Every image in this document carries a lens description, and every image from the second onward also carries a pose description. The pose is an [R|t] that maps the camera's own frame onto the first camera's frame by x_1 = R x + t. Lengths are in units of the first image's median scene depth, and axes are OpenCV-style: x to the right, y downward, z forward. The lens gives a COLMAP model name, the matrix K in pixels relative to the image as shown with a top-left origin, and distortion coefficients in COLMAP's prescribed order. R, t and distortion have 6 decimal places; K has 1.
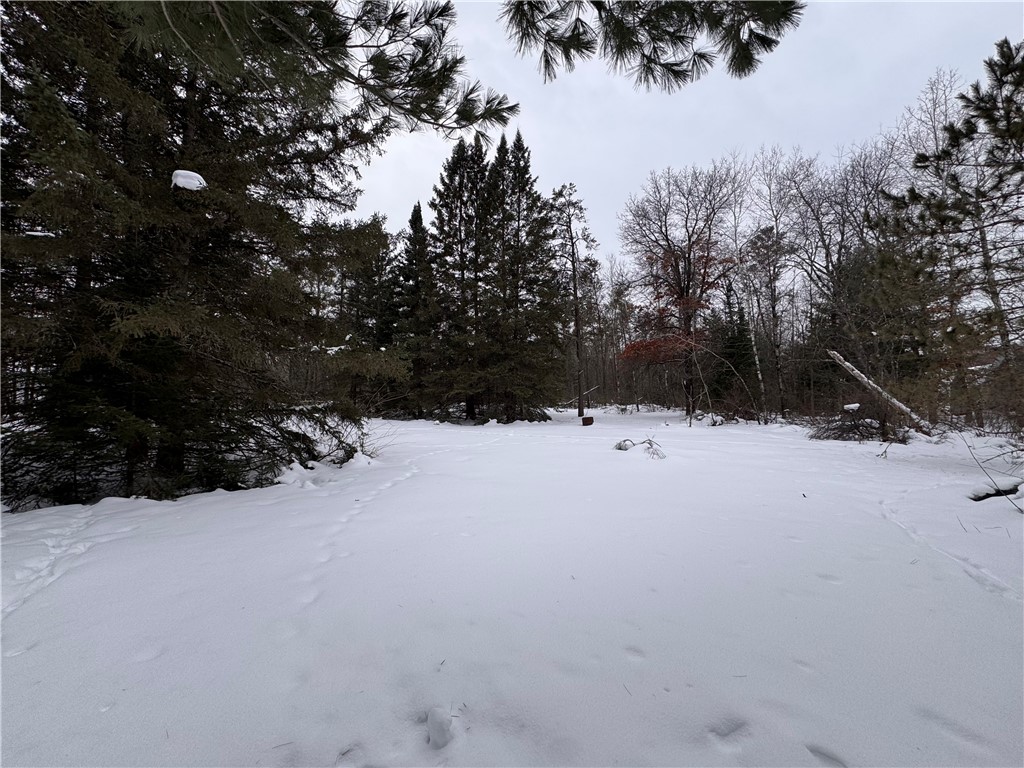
lens RADIAL K [[404.4, 0, 512.0], [0, 404.4, 384.0], [0, 0, 1]] dist [-0.001640, 0.000060]
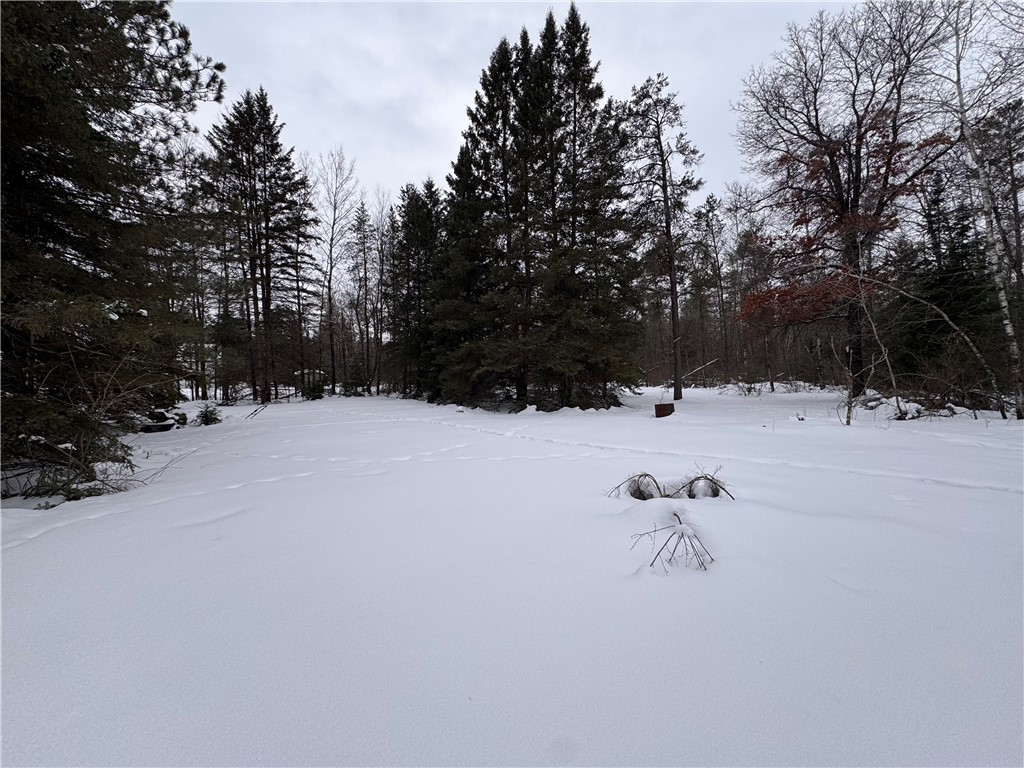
lens RADIAL K [[404.4, 0, 512.0], [0, 404.4, 384.0], [0, 0, 1]] dist [-0.001640, 0.000060]
pose [[0.955201, -0.008427, -0.295836, 0.104748], [0.024066, 0.998496, 0.049262, 0.008200], [0.294976, -0.054174, 0.953968, 0.216330]]
